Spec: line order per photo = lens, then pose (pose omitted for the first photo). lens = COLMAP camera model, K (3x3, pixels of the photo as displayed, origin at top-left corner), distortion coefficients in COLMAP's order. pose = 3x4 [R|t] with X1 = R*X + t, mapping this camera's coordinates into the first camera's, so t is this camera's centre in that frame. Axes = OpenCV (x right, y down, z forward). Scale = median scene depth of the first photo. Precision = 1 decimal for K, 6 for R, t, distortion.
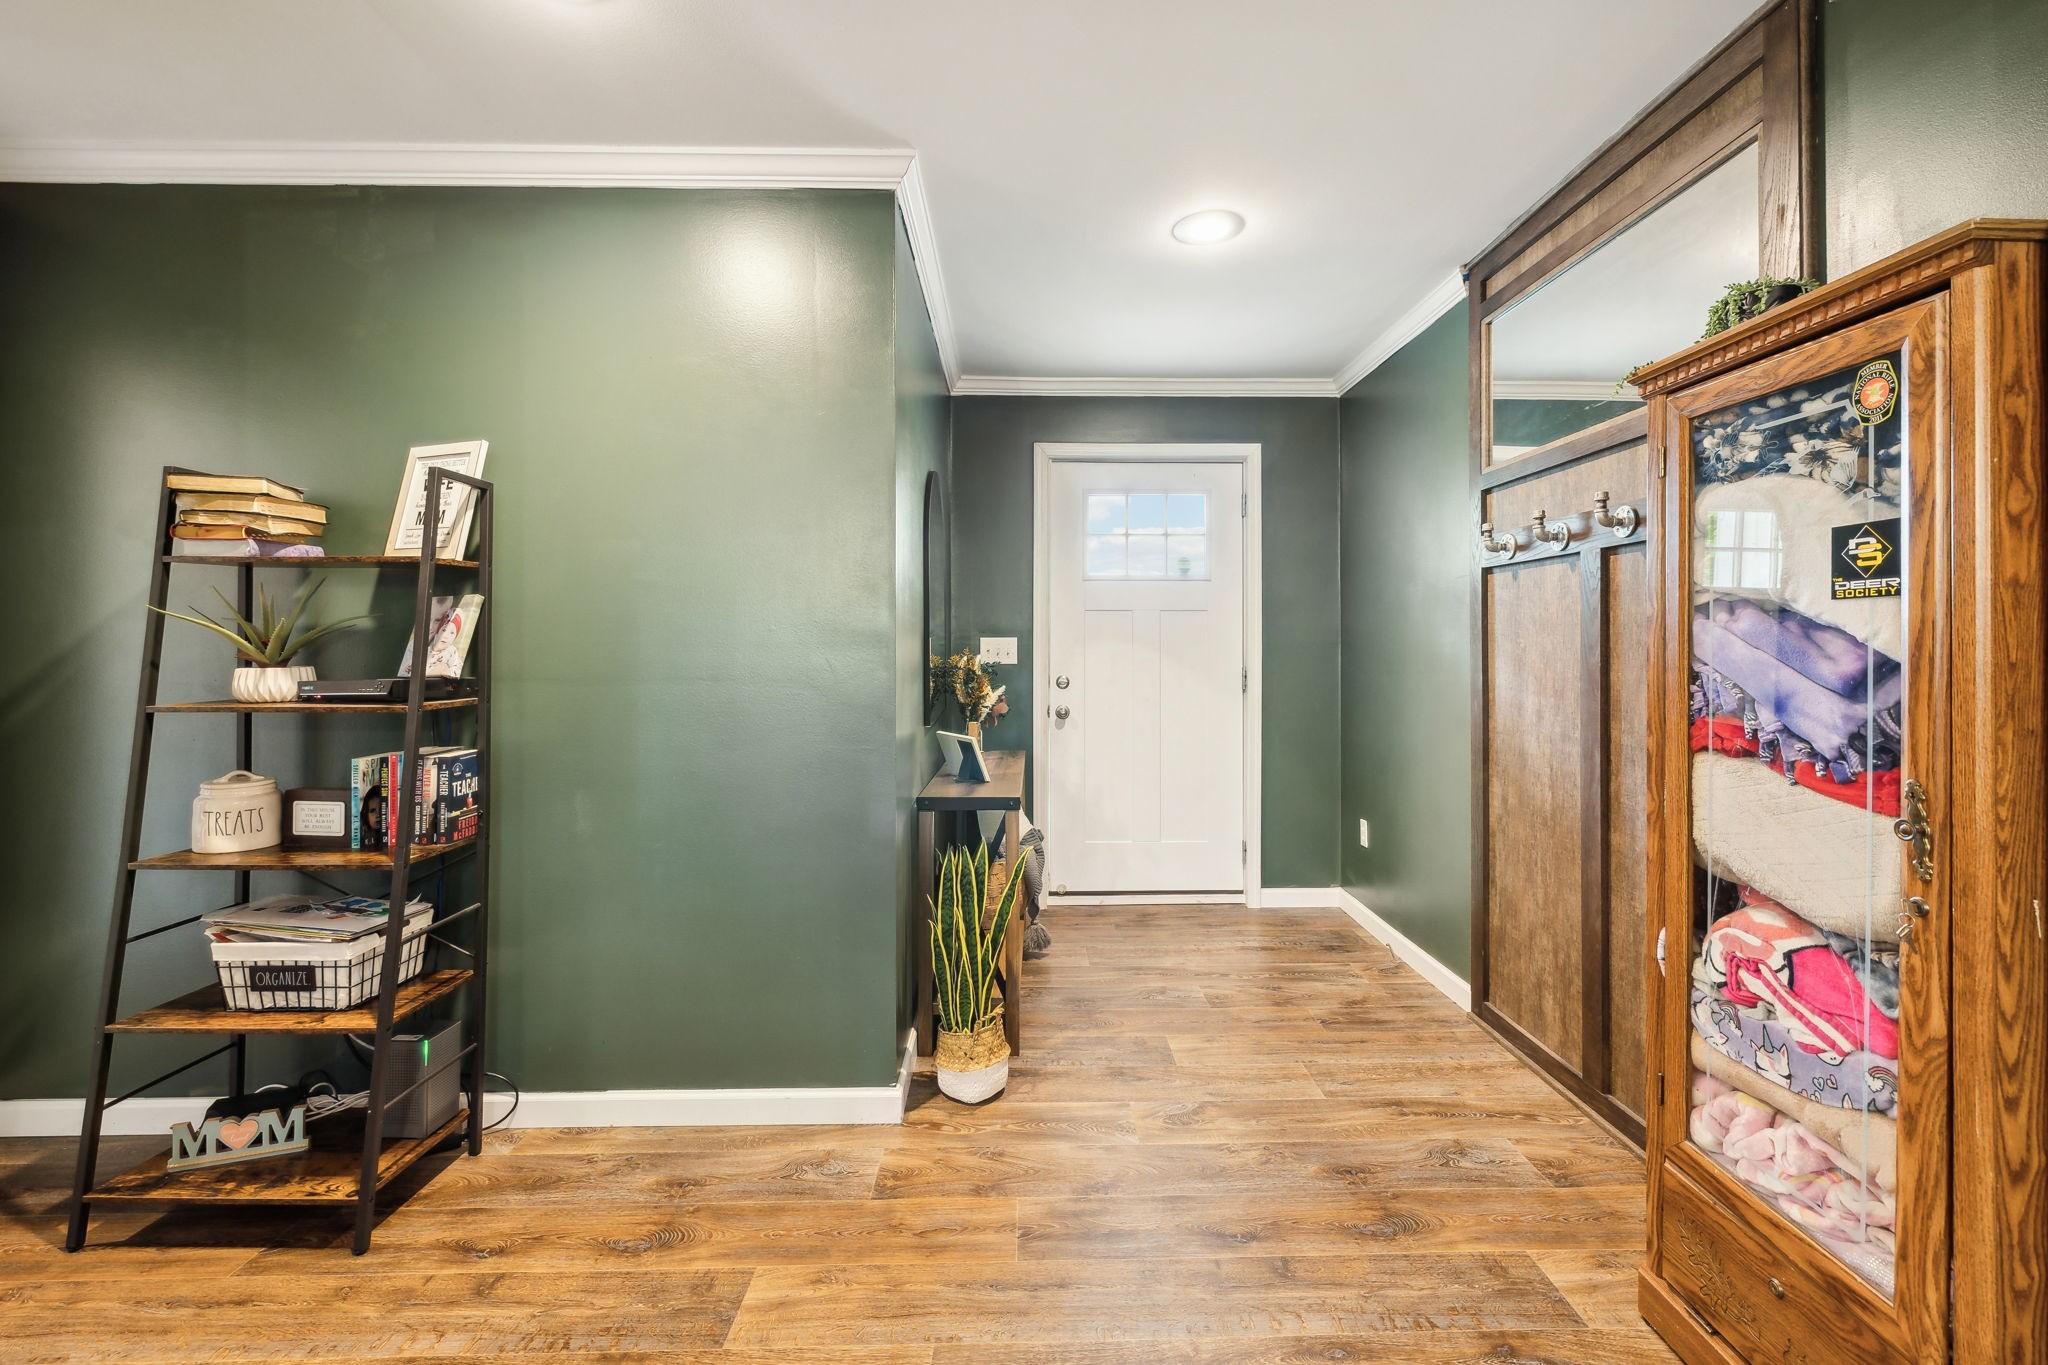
lens RADIAL K [[894.1, 0, 1034.1], [0, 894.1, 639.0], [0, 0, 1]] dist [-0.001990, -0.000159]
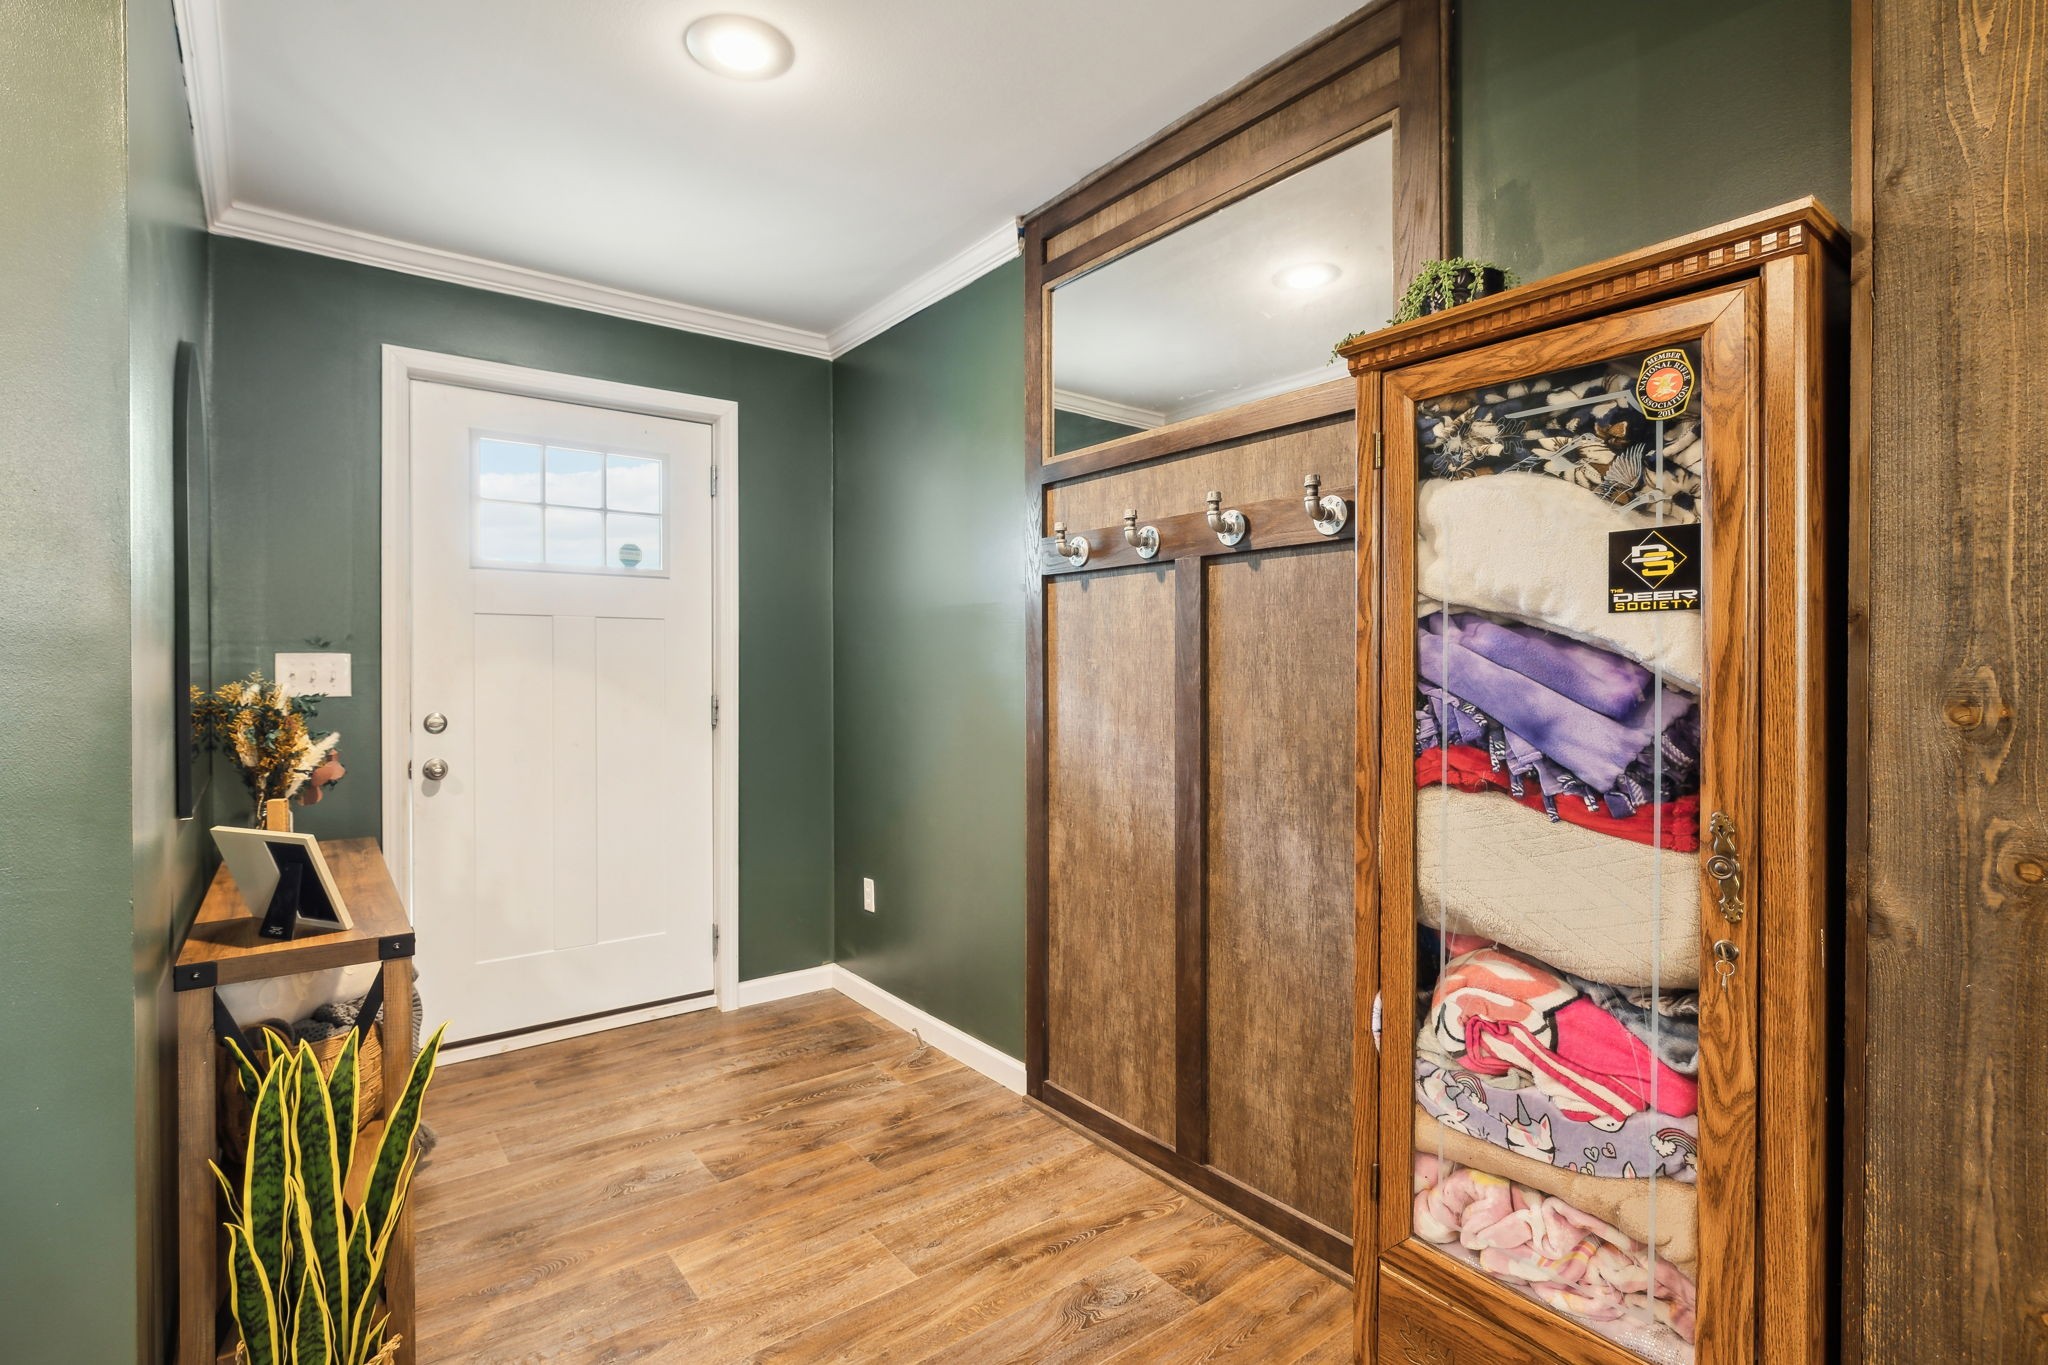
lens RADIAL K [[988.2, 0, 1043.9], [0, 988.2, 673.4], [0, 0, 1]] dist [-0.006996, 0.000778]
pose [[0.797768, -0.002931, 0.602958, -0.087056], [-0.004687, 0.999928, 0.011062, 0.004593], [-0.602947, -0.011651, 0.797696, 0.314939]]
